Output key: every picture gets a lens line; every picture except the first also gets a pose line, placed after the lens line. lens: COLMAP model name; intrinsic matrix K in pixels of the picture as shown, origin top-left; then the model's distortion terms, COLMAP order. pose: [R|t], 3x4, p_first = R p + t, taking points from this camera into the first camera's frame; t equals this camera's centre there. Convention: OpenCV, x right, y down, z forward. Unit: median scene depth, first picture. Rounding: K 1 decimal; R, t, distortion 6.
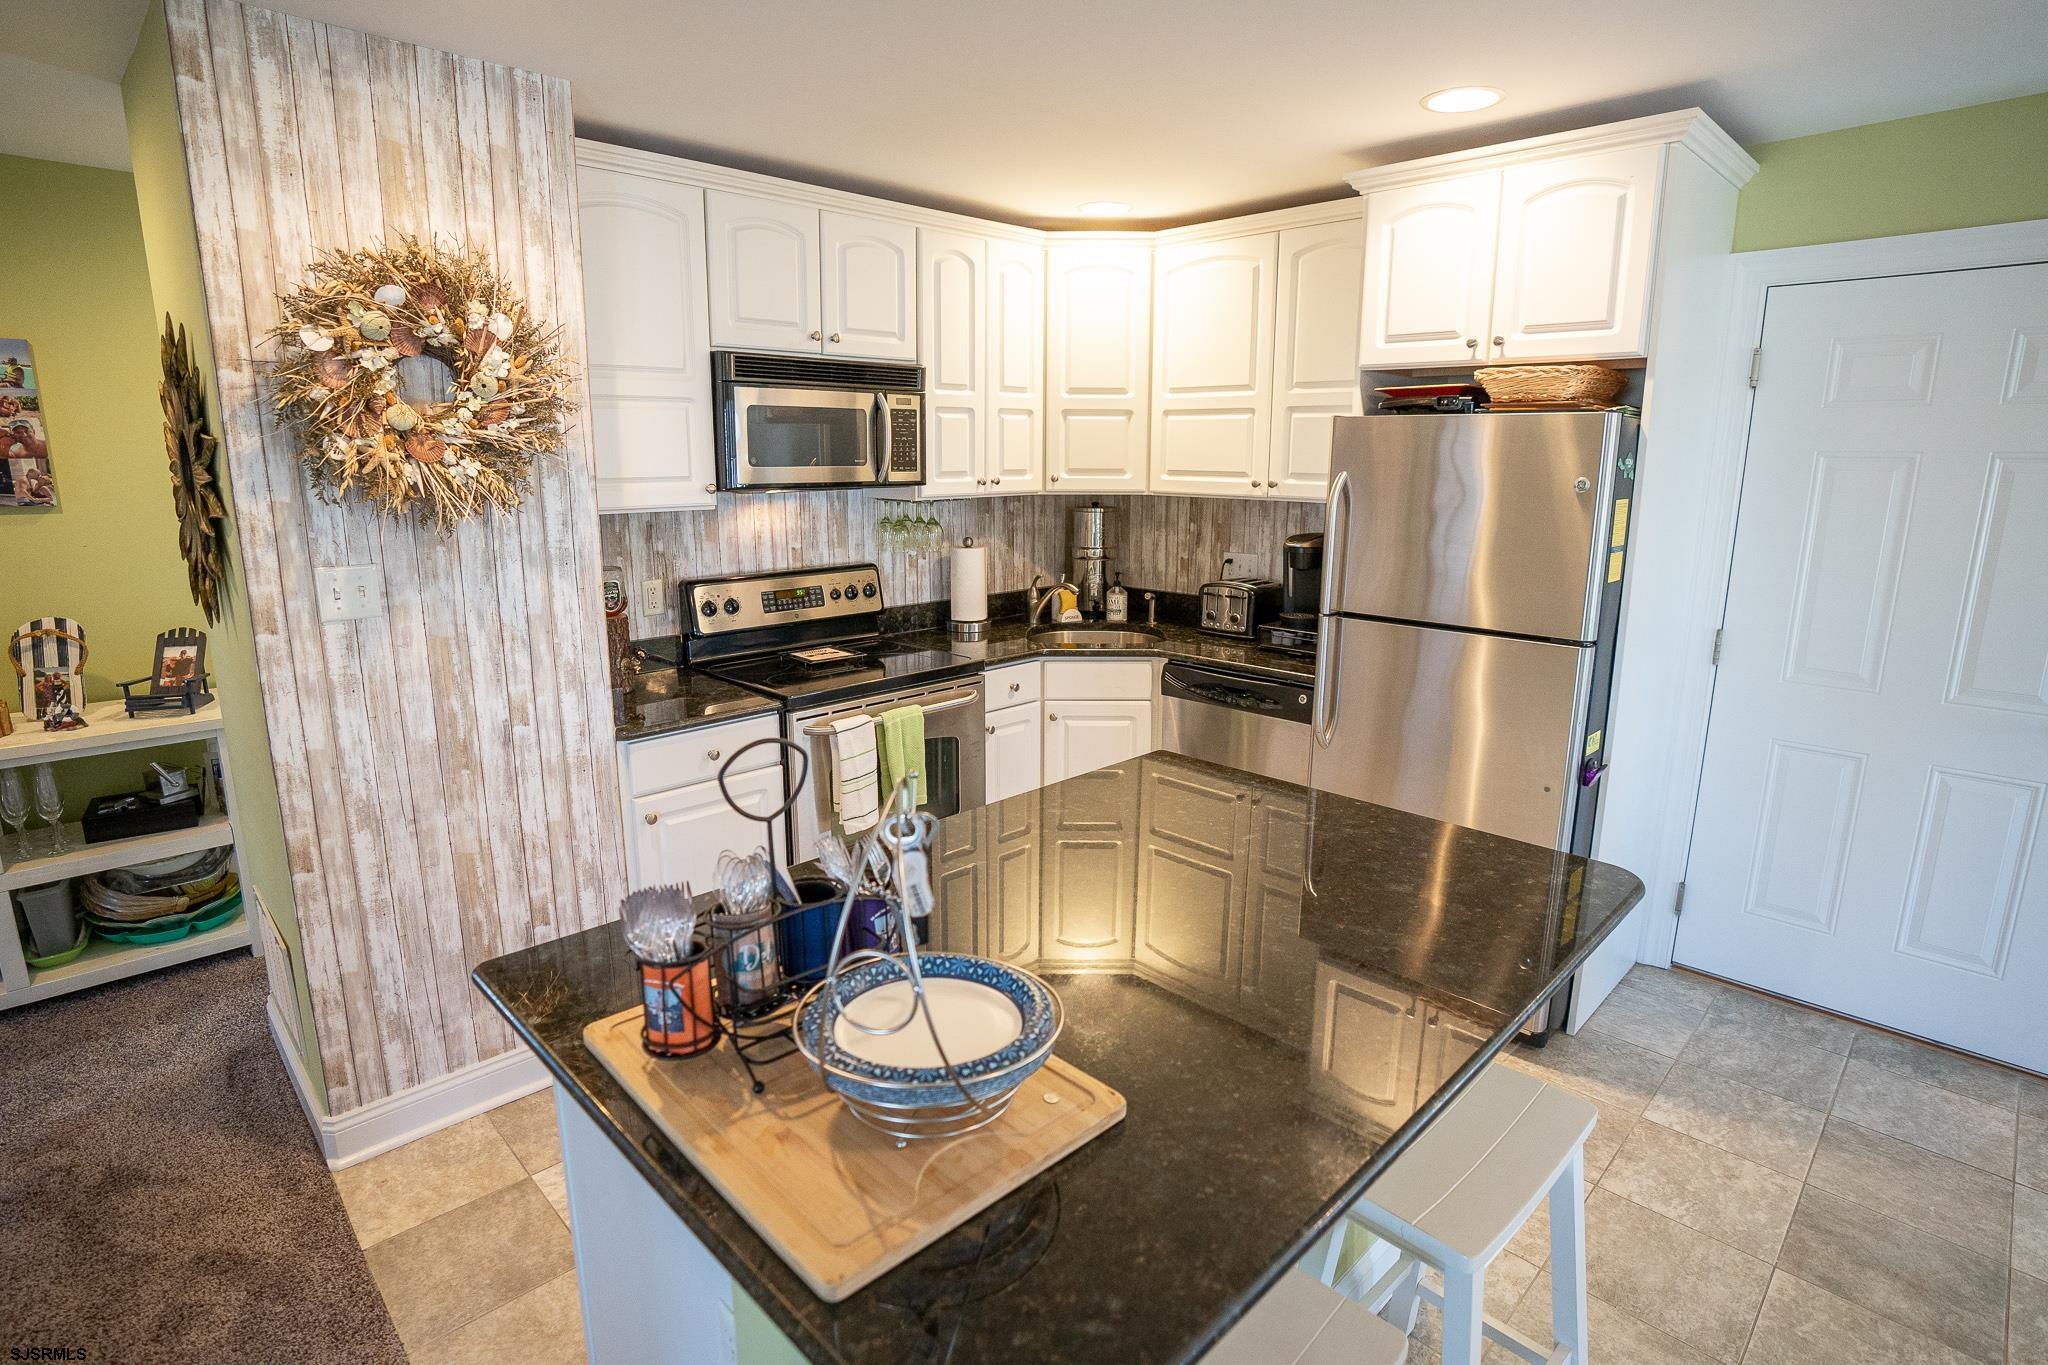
lens RADIAL K [[1066.8, 0, 1023.9], [0, 1066.8, 707.8], [0, 0, 1]] dist [-0.021325, 0.001571]
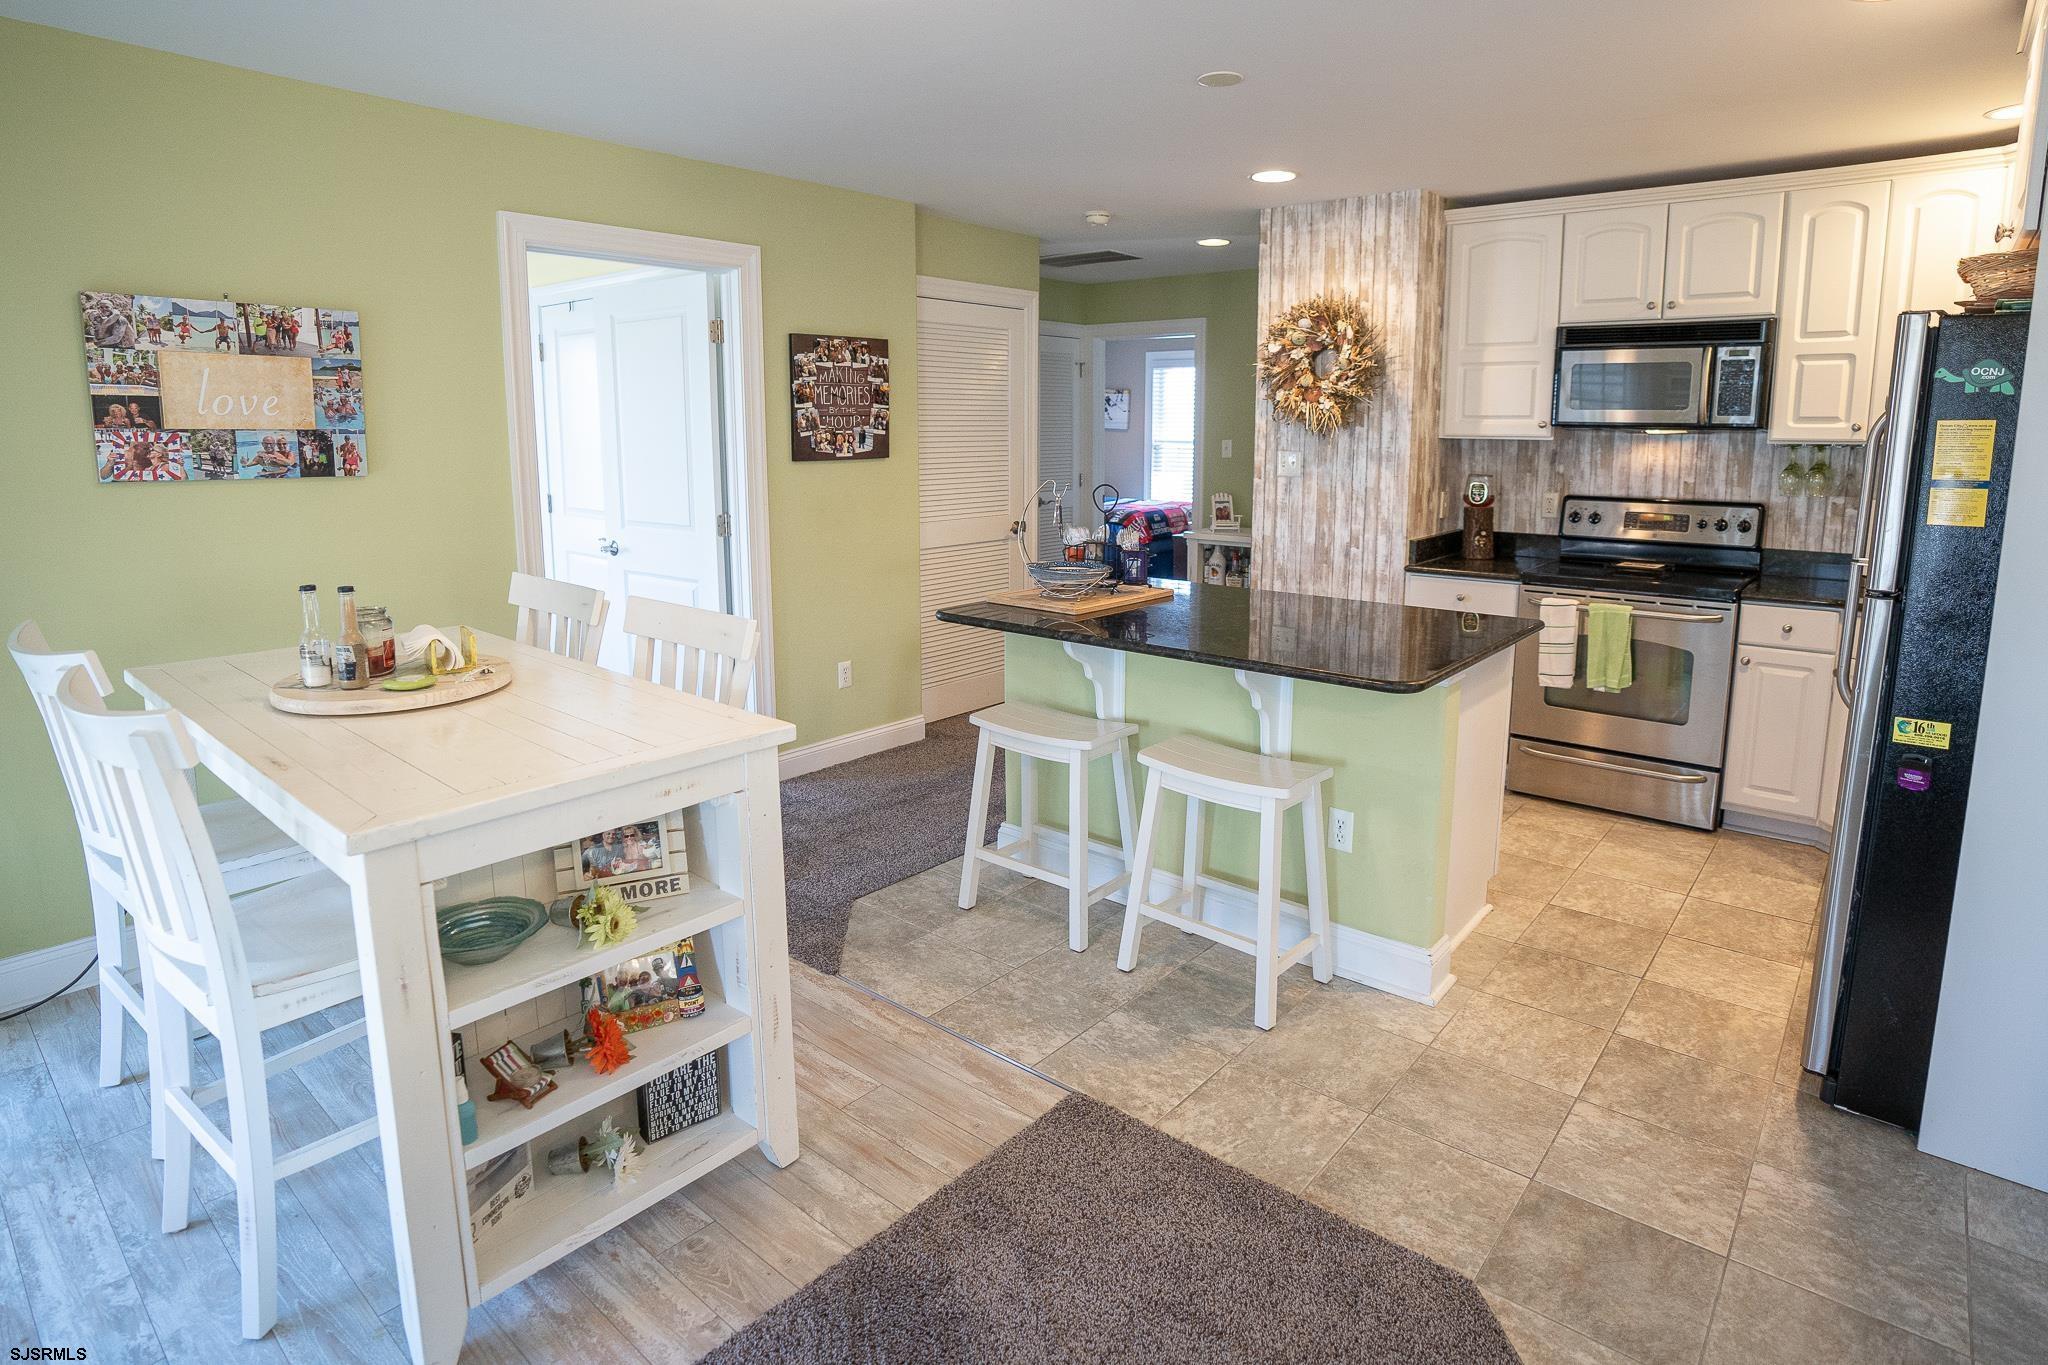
lens RADIAL K [[1012.4, 0, 1024.0], [0, 1012.4, 682.5], [0, 0, 1]] dist [-0.027341, 0.000217]
pose [[0.086971, 0.244882, -0.965644, 1.263794], [-0.239072, 0.946122, 0.218399, -0.007464], [0.967099, 0.211864, 0.140830, 0.260312]]
